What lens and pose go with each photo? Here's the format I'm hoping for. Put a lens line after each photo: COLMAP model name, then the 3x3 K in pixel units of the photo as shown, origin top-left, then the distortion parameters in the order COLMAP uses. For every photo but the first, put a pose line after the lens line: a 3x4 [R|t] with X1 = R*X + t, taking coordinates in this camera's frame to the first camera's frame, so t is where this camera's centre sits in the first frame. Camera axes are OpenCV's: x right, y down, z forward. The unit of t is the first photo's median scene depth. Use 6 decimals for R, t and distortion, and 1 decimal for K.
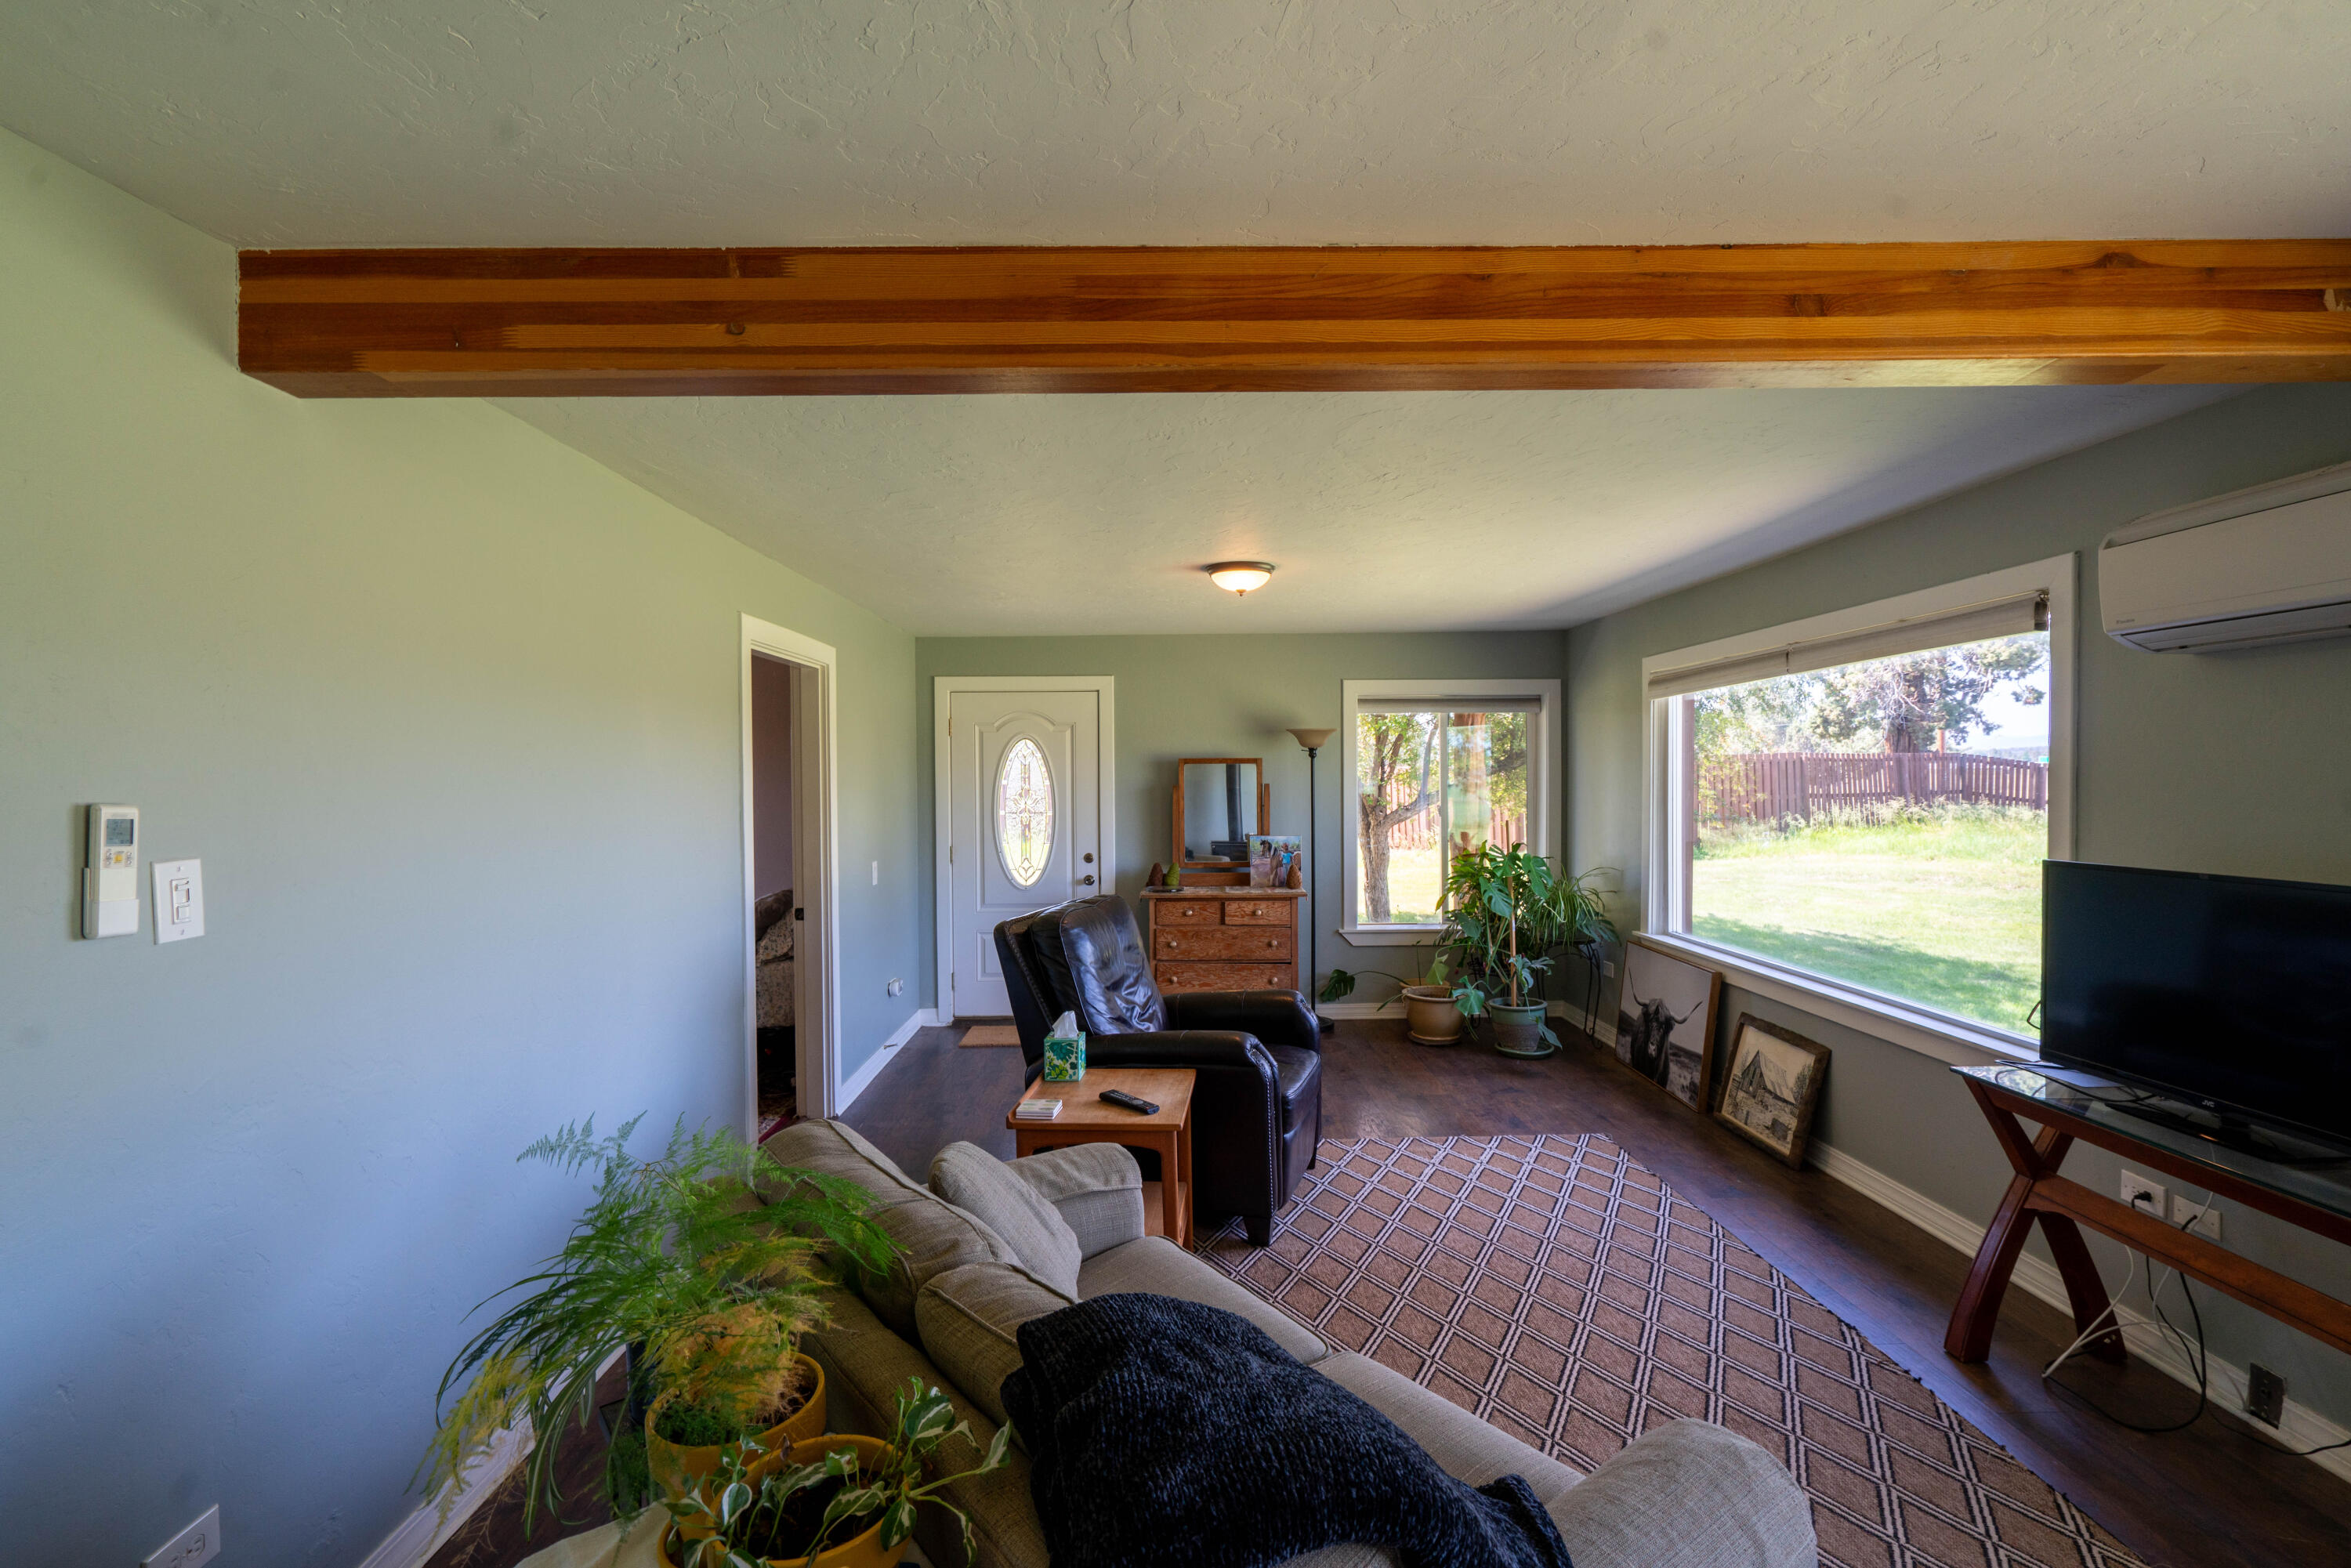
lens RADIAL K [[1063.3, 0, 1171.1], [0, 1063.3, 786.9], [0, 0, 1]] dist [-0.004790, 0.001340]
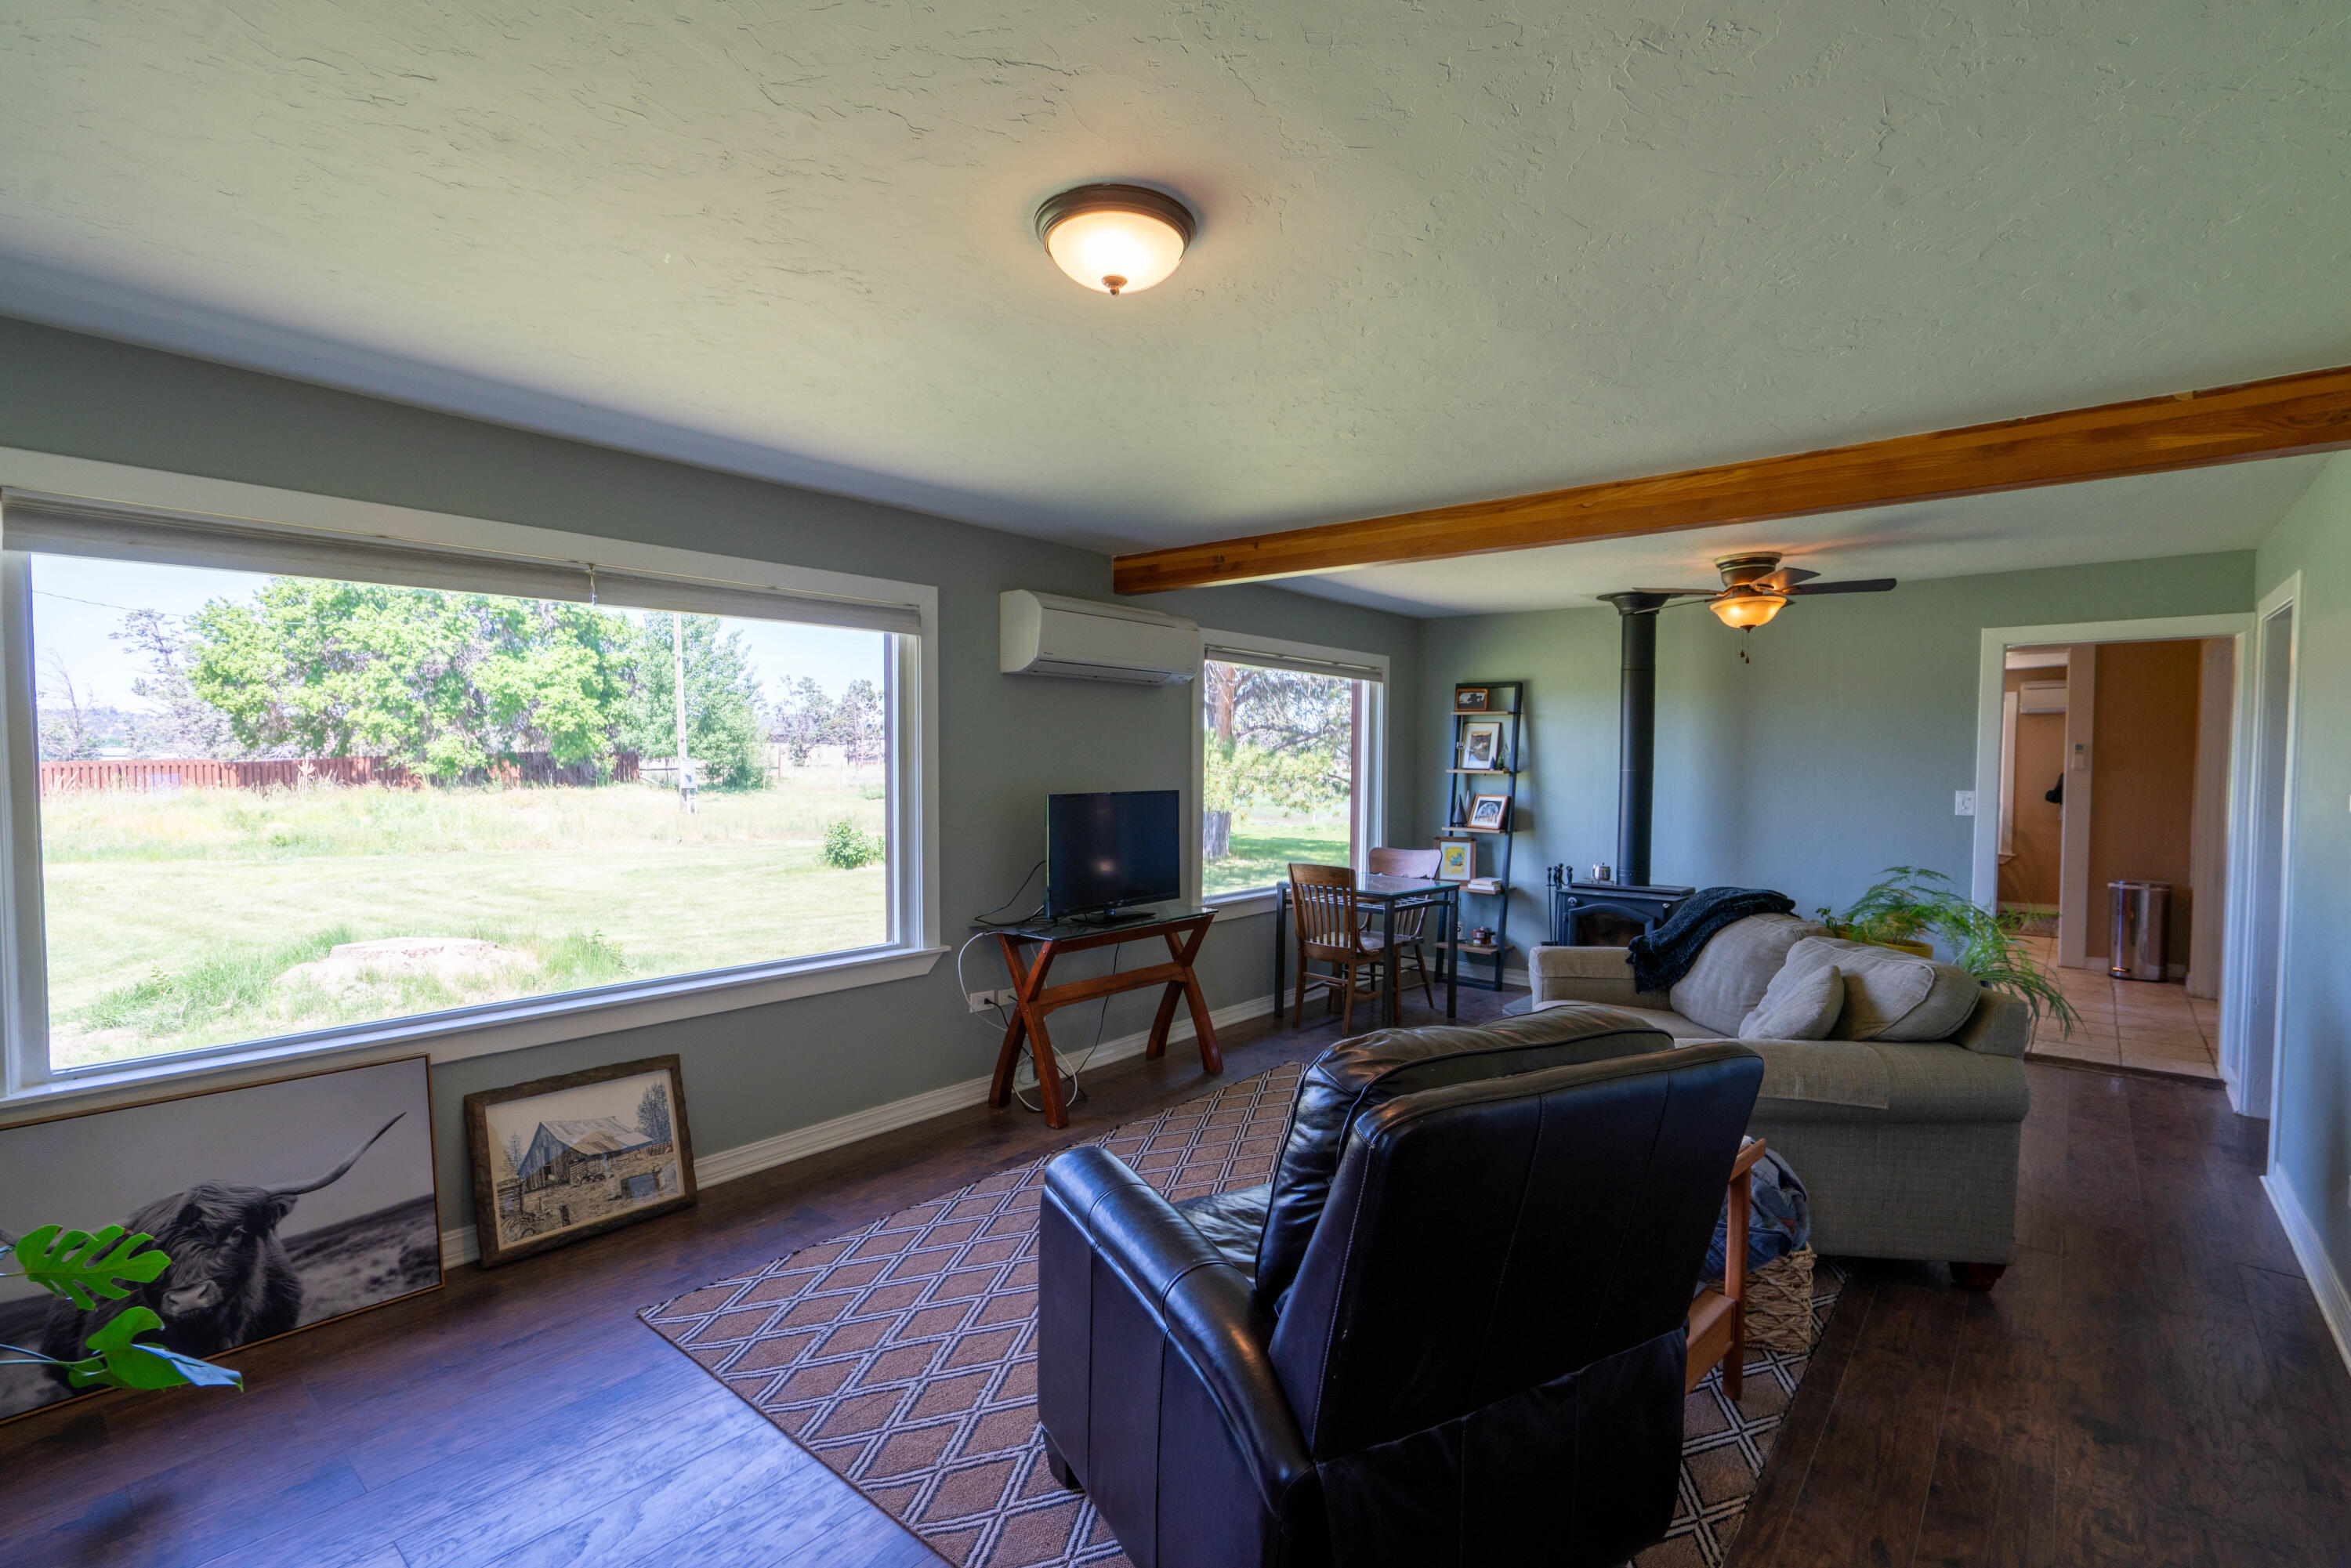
lens RADIAL K [[1063.3, 0, 1164.7], [0, 1063.3, 786.6], [0, 0, 1]] dist [-0.004790, 0.001340]
pose [[-0.754216, -0.017117, 0.656403, -0.223614], [0.003357, 0.999547, 0.029923, 0.000997], [-0.656618, 0.024773, -0.753816, 1.226288]]
